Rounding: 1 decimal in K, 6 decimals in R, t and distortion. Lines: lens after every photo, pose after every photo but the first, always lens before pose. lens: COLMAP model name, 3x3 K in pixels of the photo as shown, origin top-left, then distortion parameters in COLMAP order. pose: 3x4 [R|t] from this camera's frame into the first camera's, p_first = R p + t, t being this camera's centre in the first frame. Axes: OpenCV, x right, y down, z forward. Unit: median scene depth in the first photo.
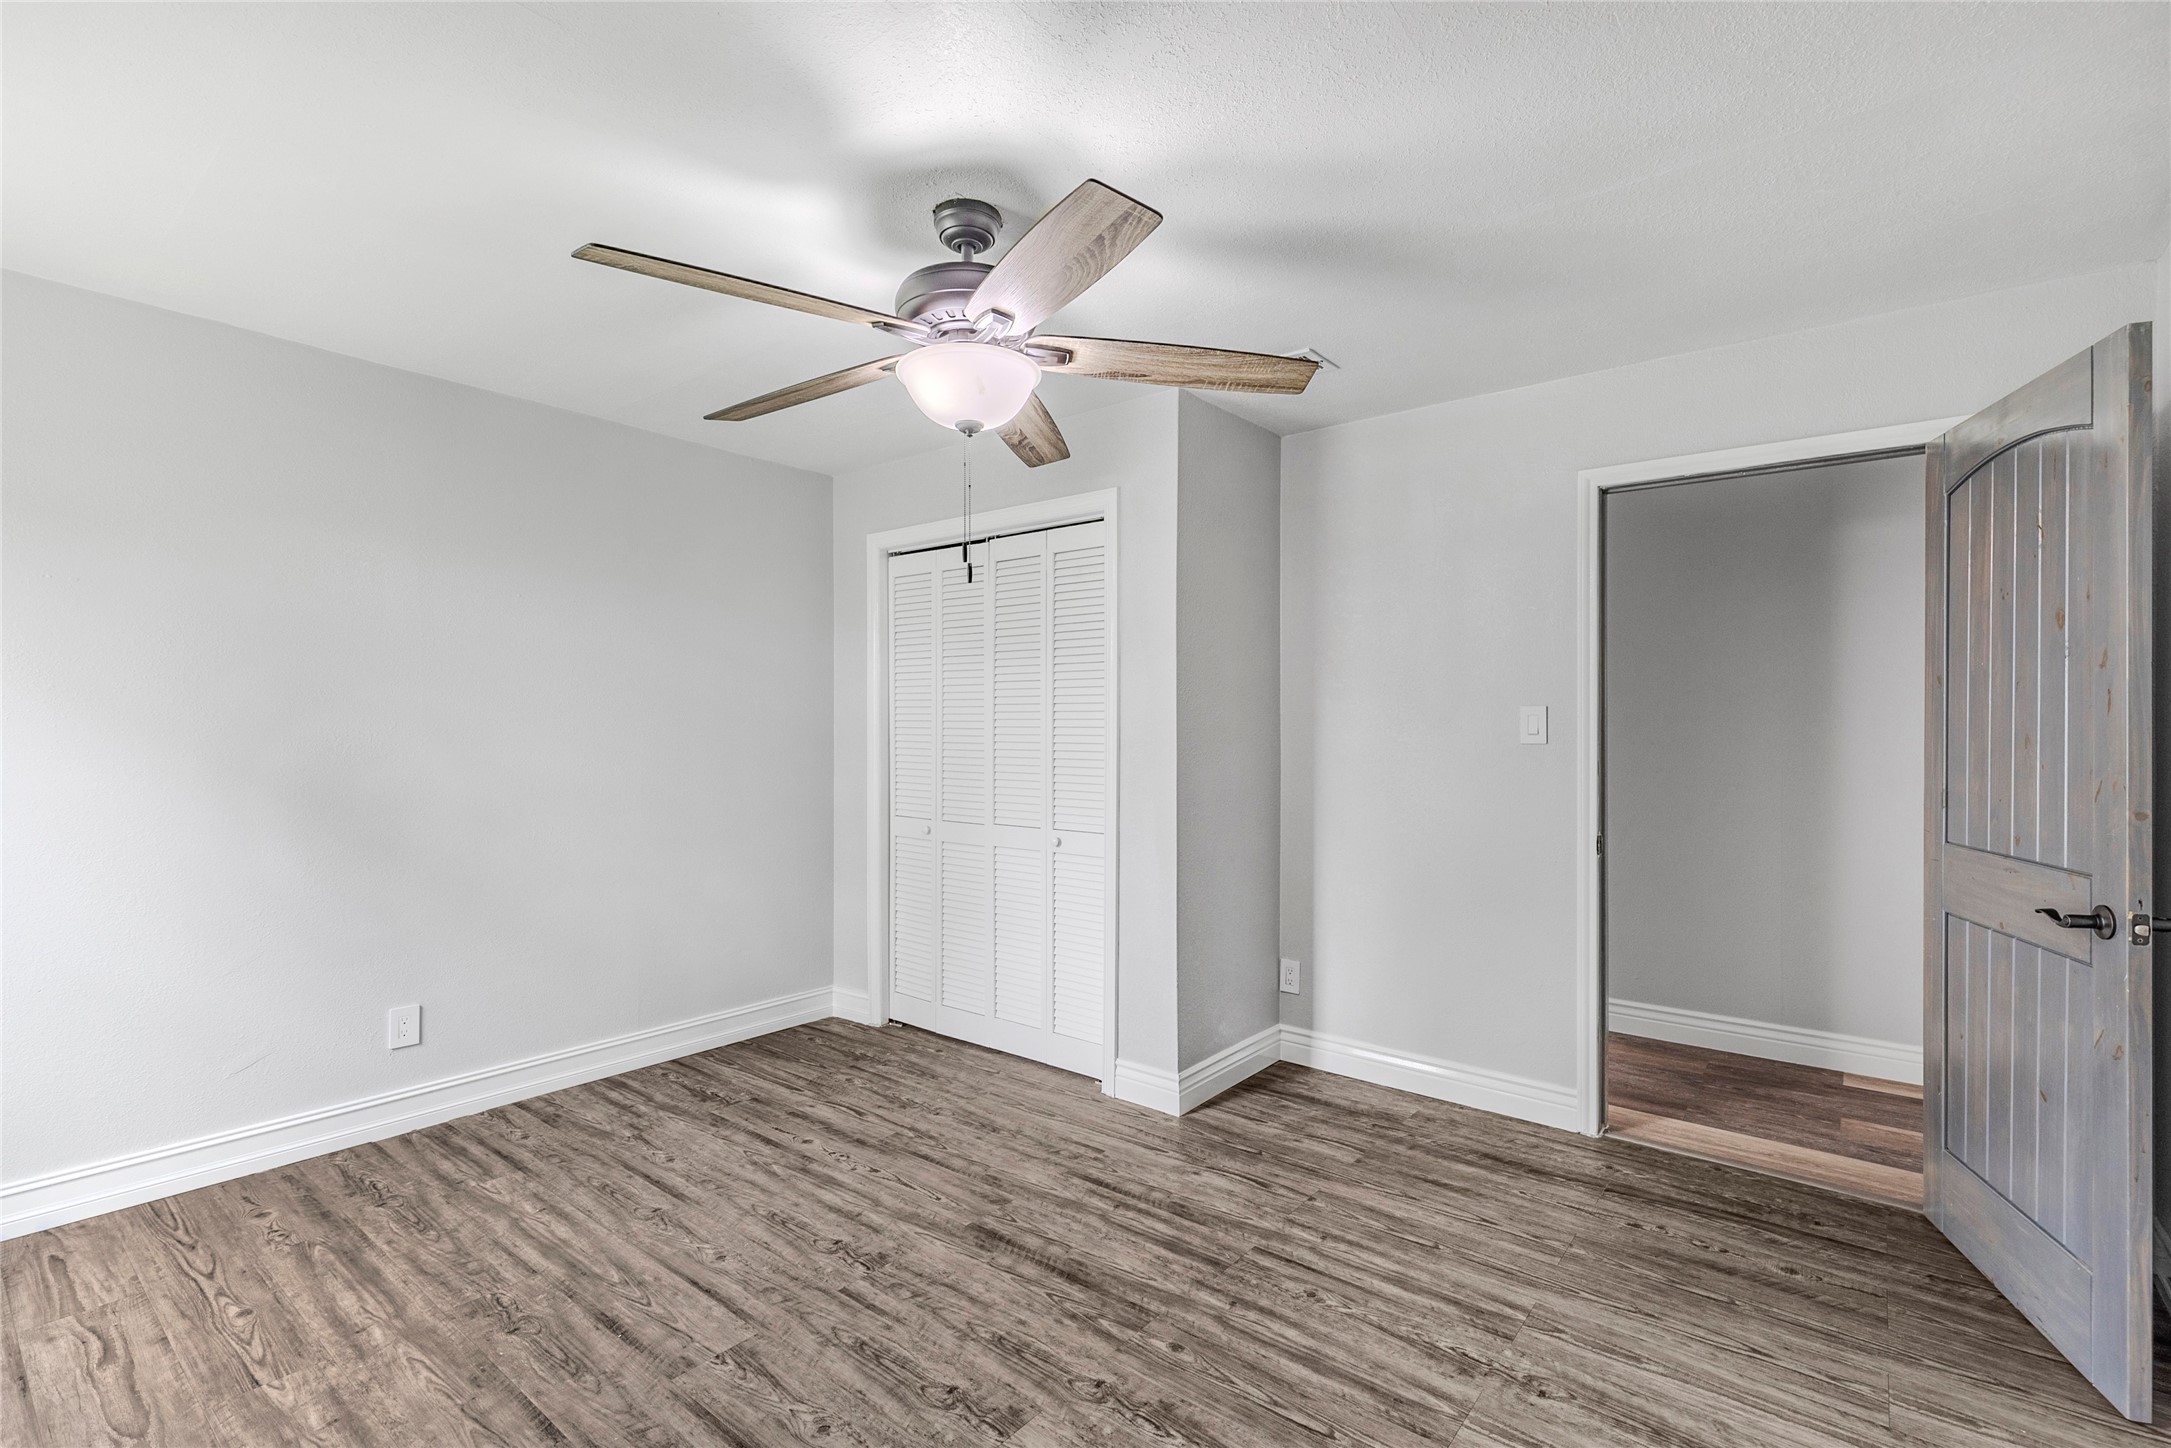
lens RADIAL K [[987.5, 0, 1078.9], [0, 987.5, 730.0], [0, 0, 1]] dist [0.004966, -0.000723]
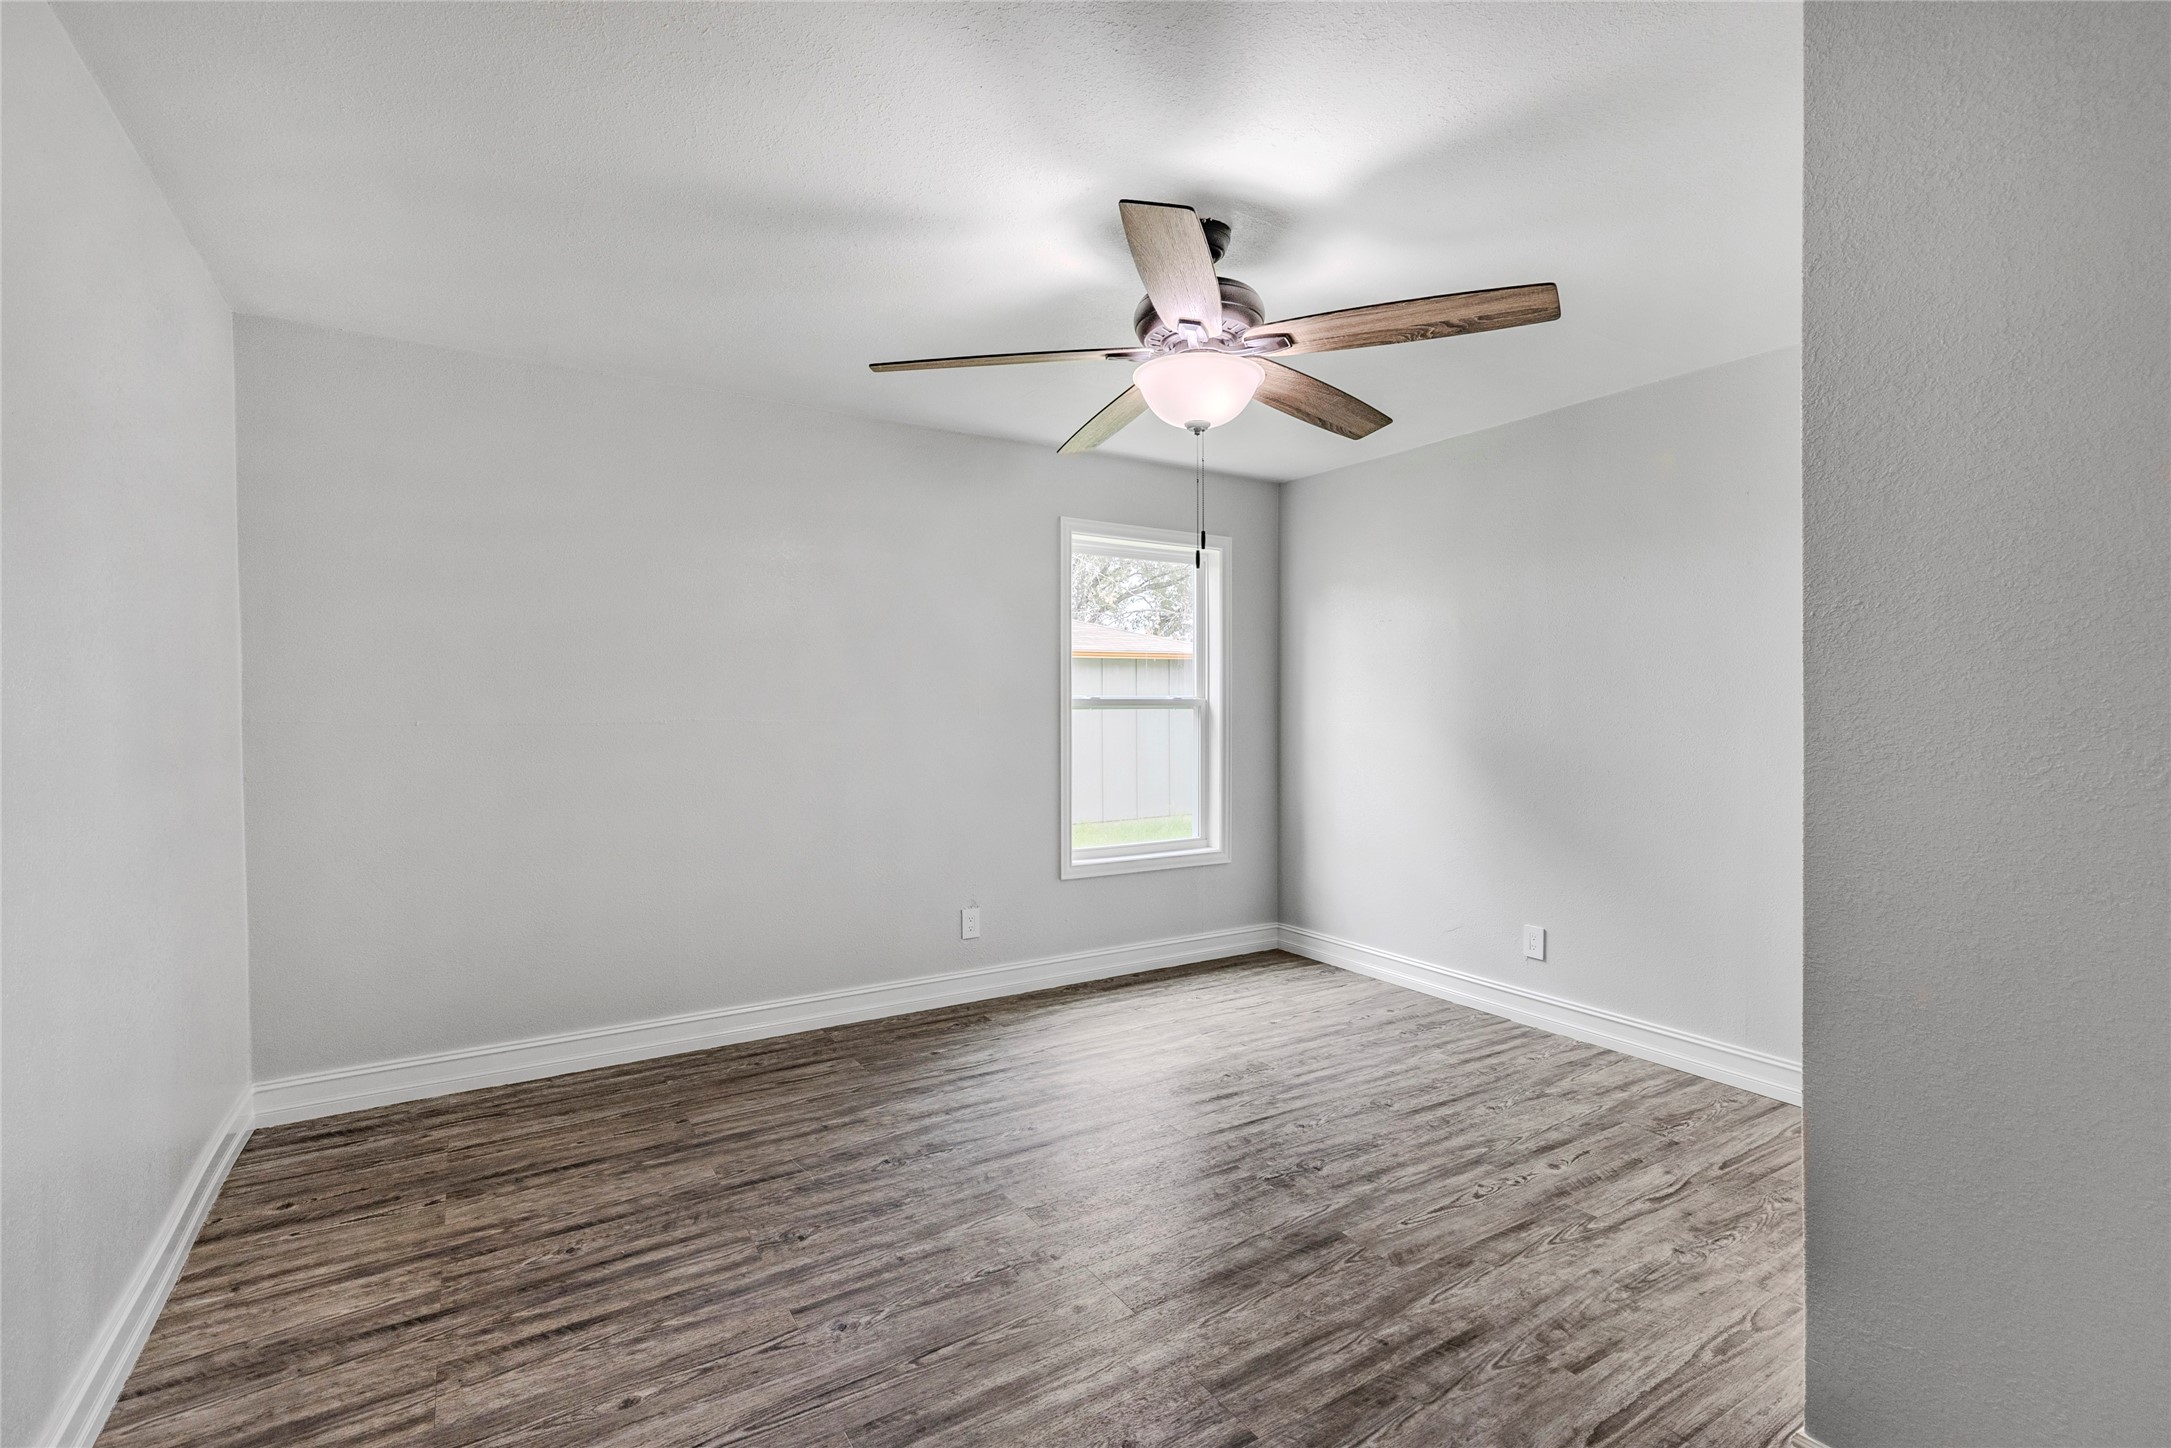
lens RADIAL K [[987.5, 0, 1082.2], [0, 987.5, 714.4], [0, 0, 1]] dist [0.004966, -0.000723]
pose [[-0.326045, 0.005018, -0.945341, 0.773588], [-0.001307, 0.999983, 0.005759, 0.005840], [0.945353, 0.003113, -0.326033, 0.977629]]
